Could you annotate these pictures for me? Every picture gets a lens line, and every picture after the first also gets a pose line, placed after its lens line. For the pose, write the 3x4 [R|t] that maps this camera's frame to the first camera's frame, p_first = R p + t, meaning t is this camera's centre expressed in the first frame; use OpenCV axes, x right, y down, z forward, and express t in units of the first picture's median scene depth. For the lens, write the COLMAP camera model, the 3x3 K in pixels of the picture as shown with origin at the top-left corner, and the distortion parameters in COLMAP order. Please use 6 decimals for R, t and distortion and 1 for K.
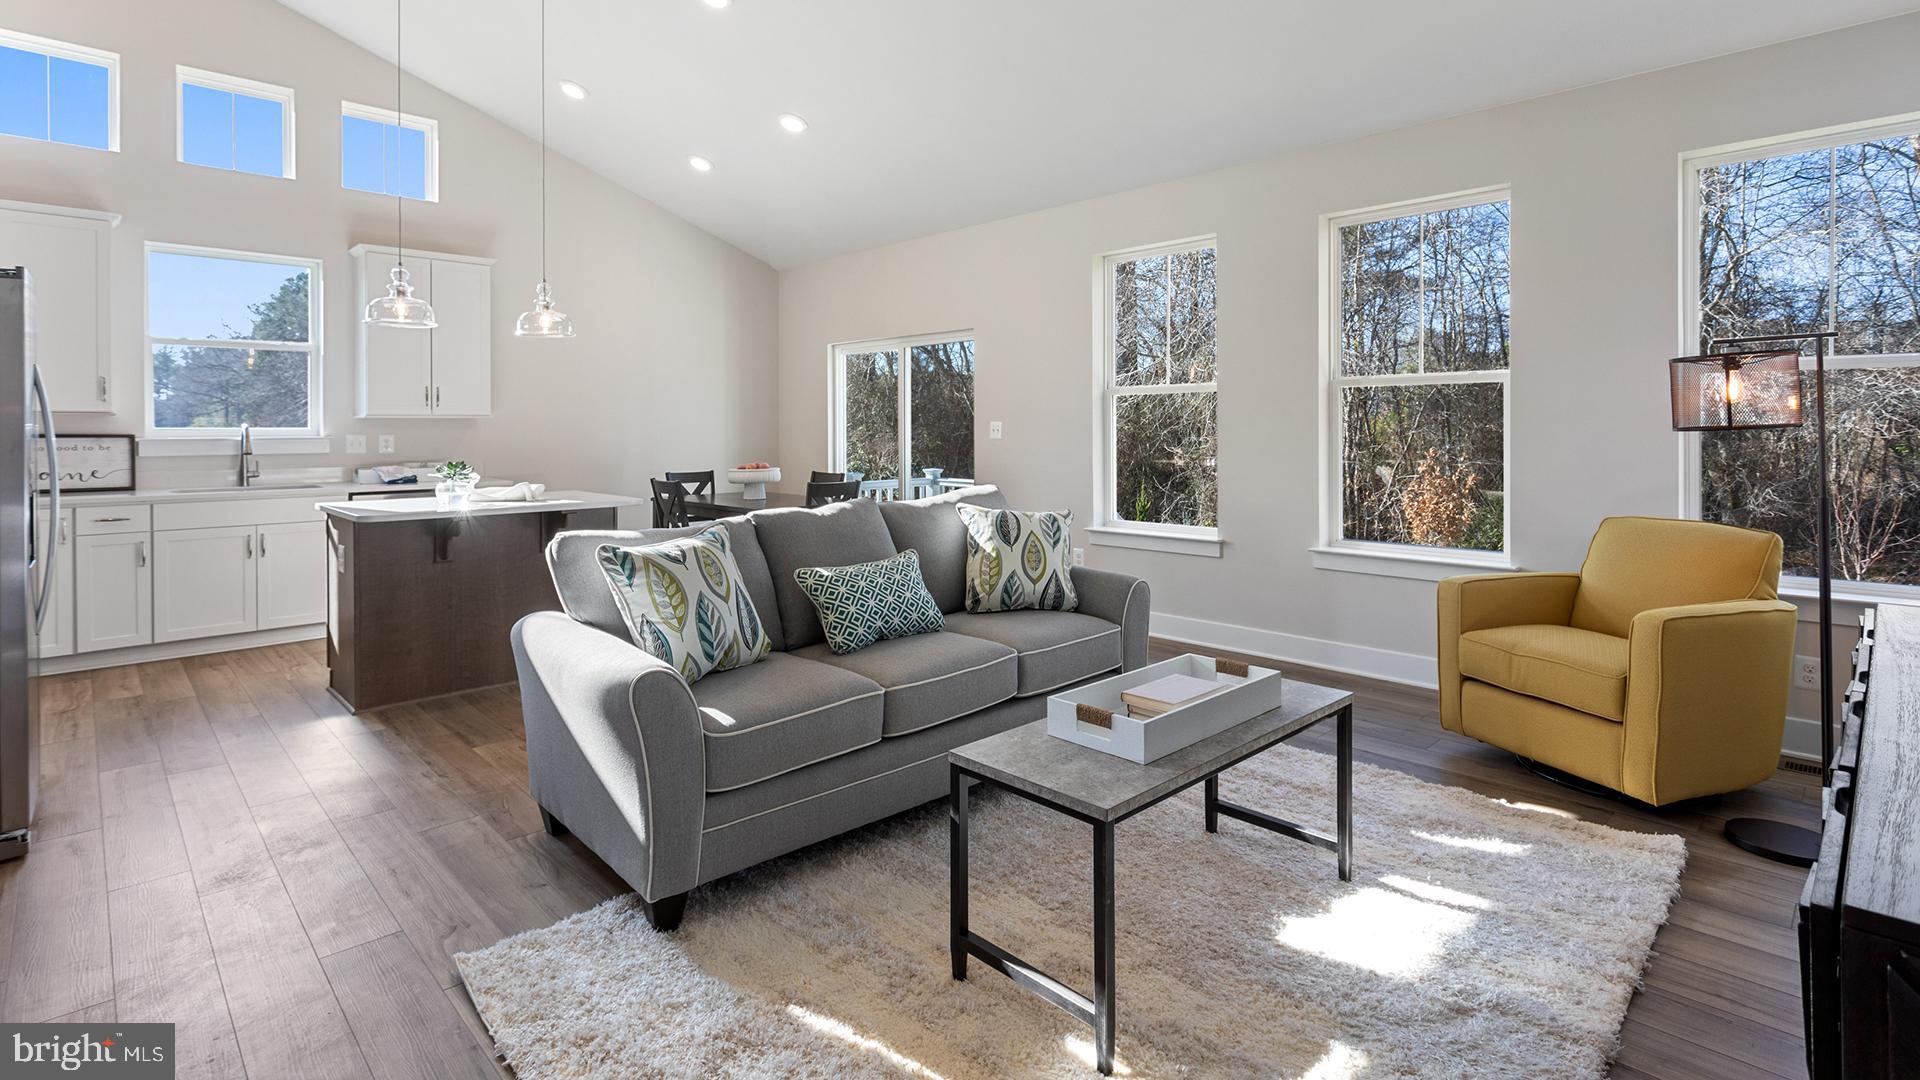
lens RADIAL K [[917.0, 0, 947.0], [0, 917.0, 429.1], [0, 0, 1]] dist [0.000317, 0.000126]
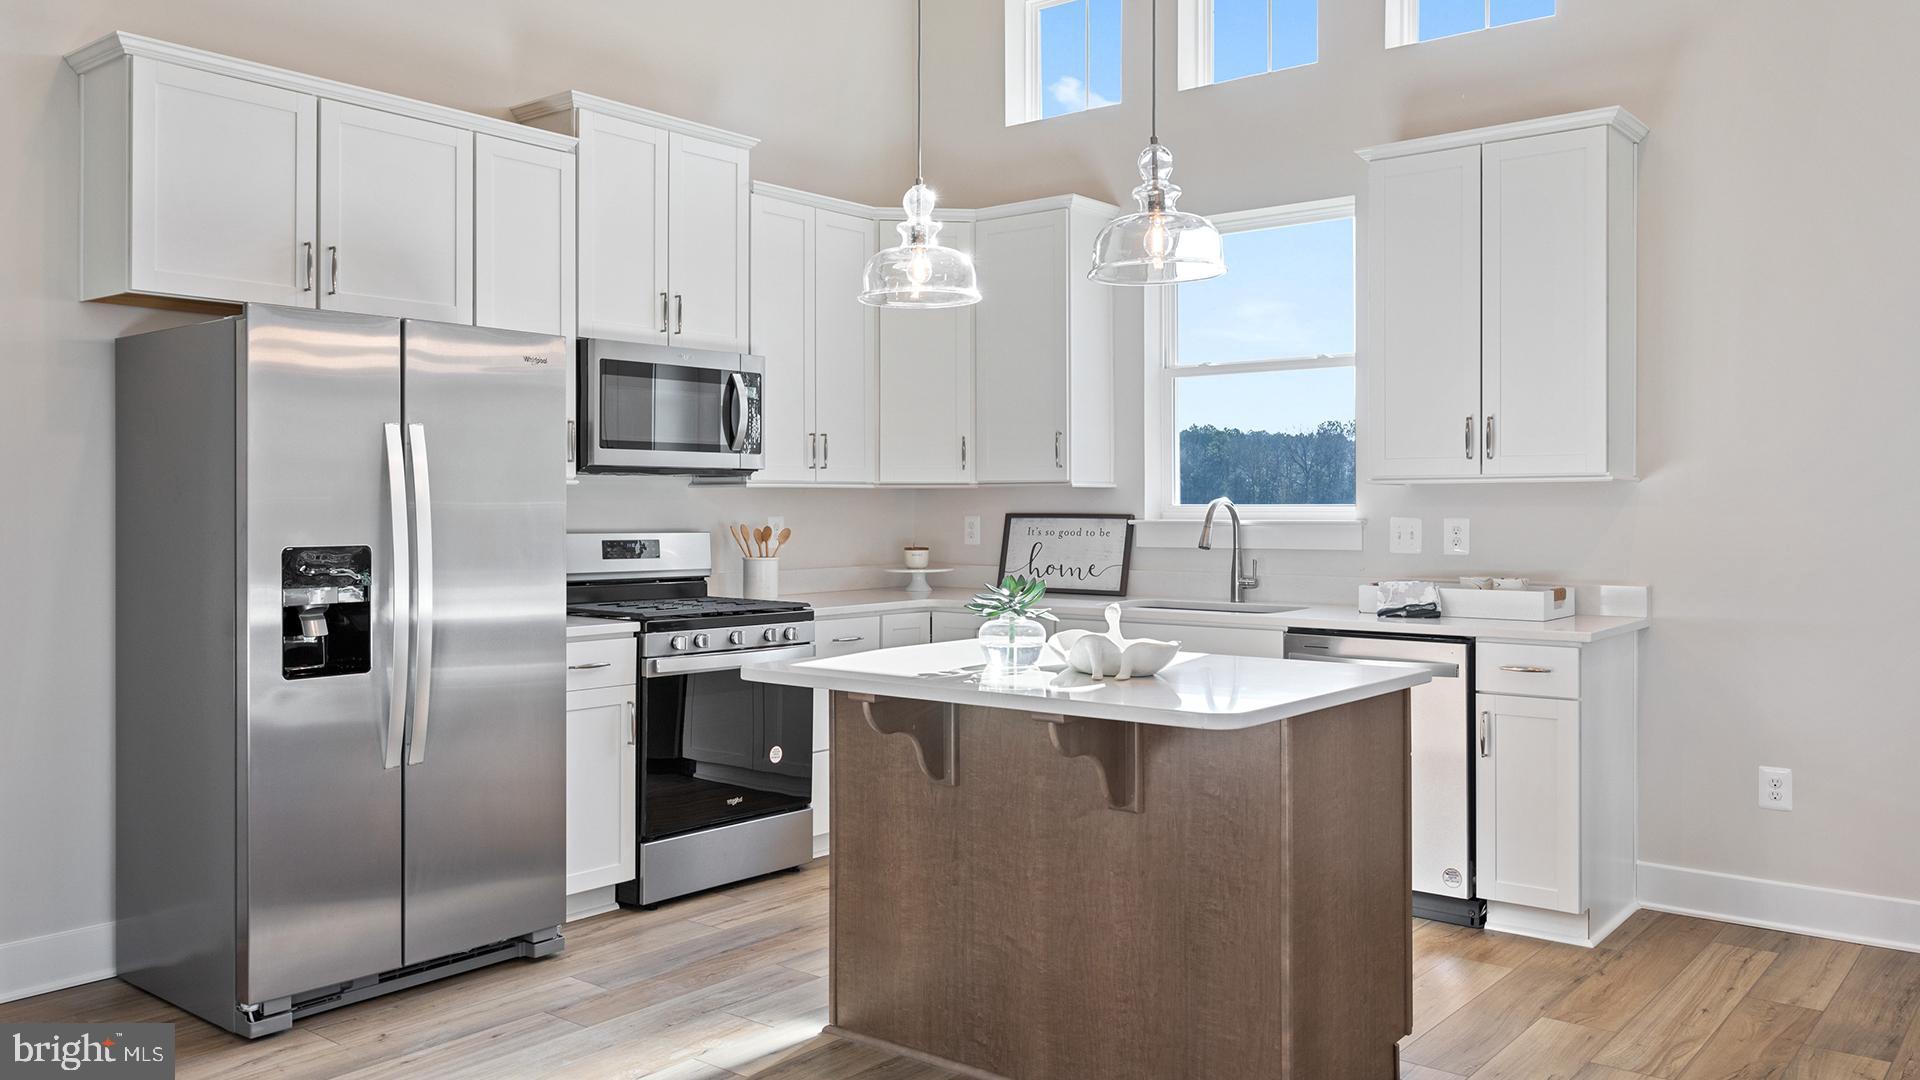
lens RADIAL K [[1469.7, 0, 970.8], [0, 1469.7, 505.8], [0, 0, 1]] dist [0.016381, -0.014323]
pose [[0.135978, 0.000616, -0.990712, 0.163026], [-0.001961, 0.999998, 0.000353, -0.000488], [0.990710, 0.001895, 0.135979, 0.700215]]
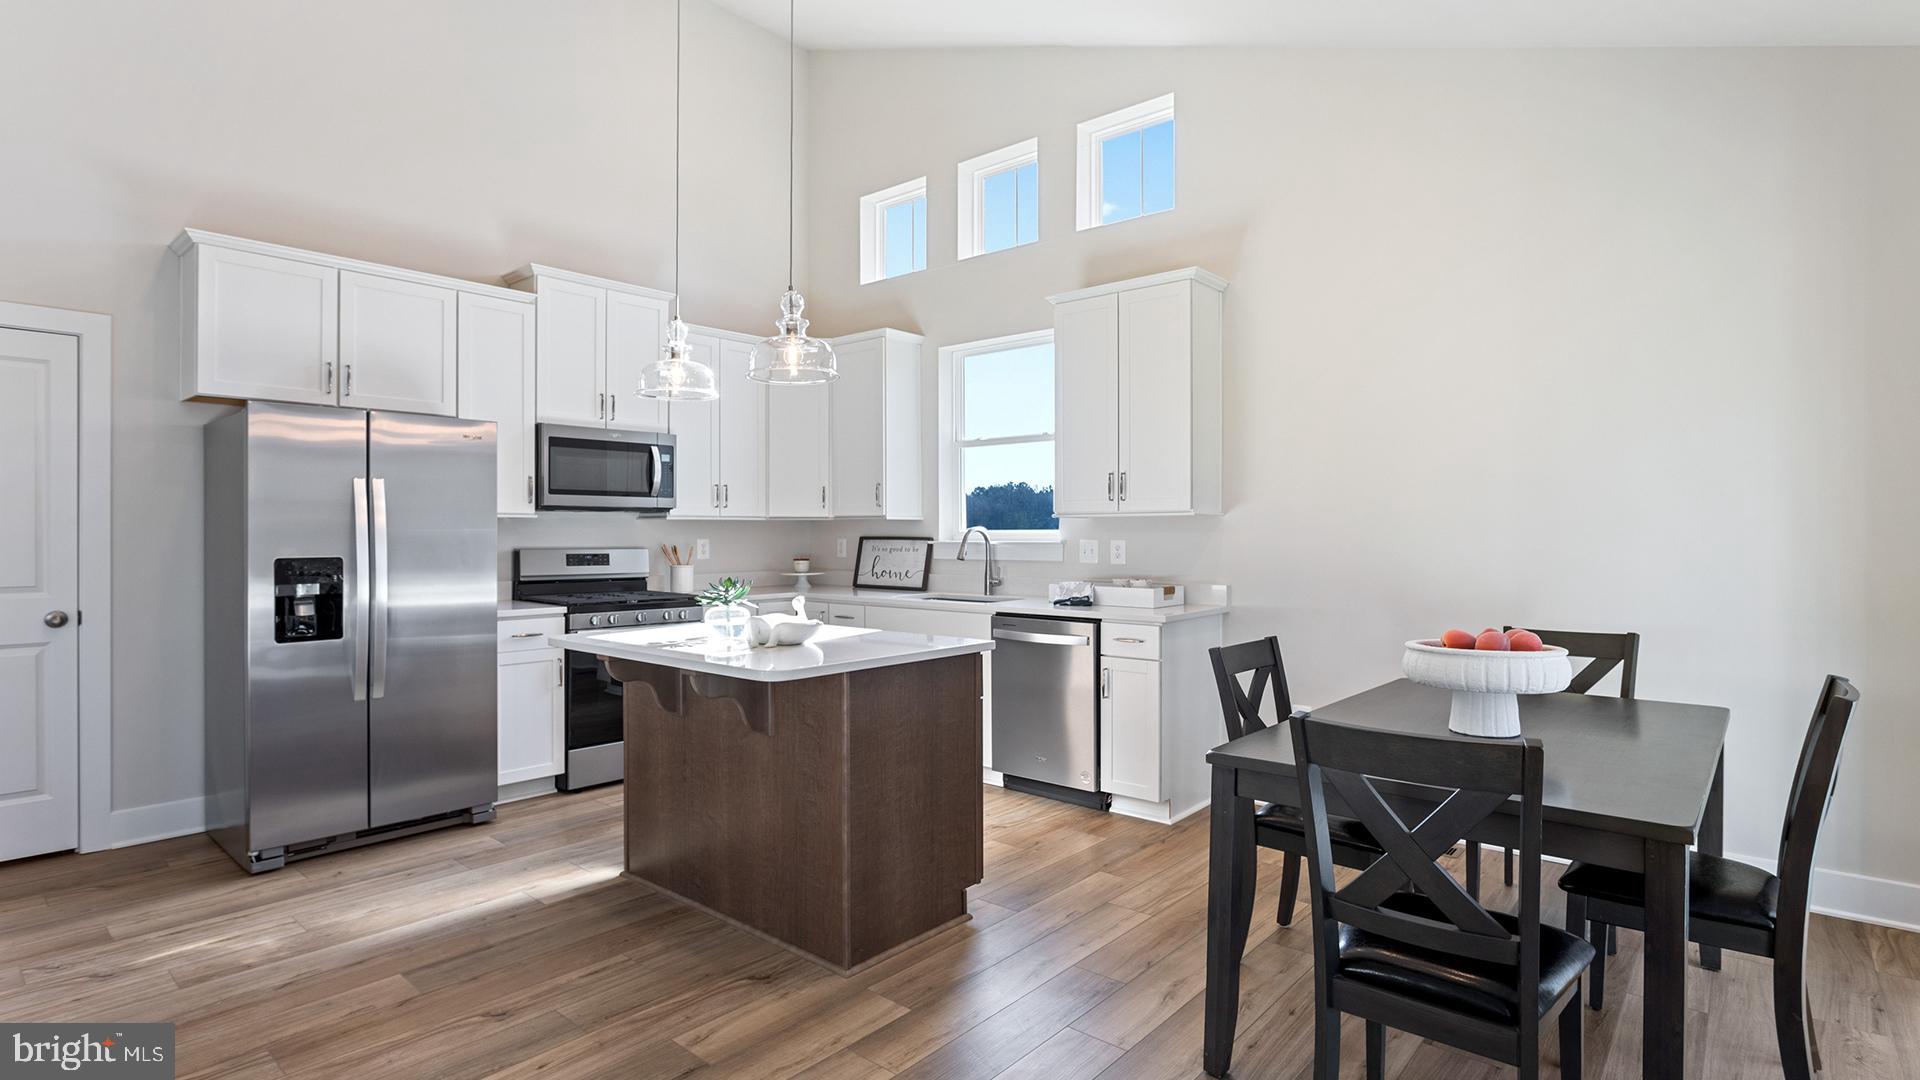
lens RADIAL K [[940.5, 0, 960.6], [0, 940.5, 534.7], [0, 0, 1]] dist [-0.010662, 0.001990]
pose [[0.100611, 0.003635, -0.994919, 0.162784], [-0.002224, 0.999992, 0.003429, -0.000677], [0.994923, 0.001867, 0.100619, 0.882802]]
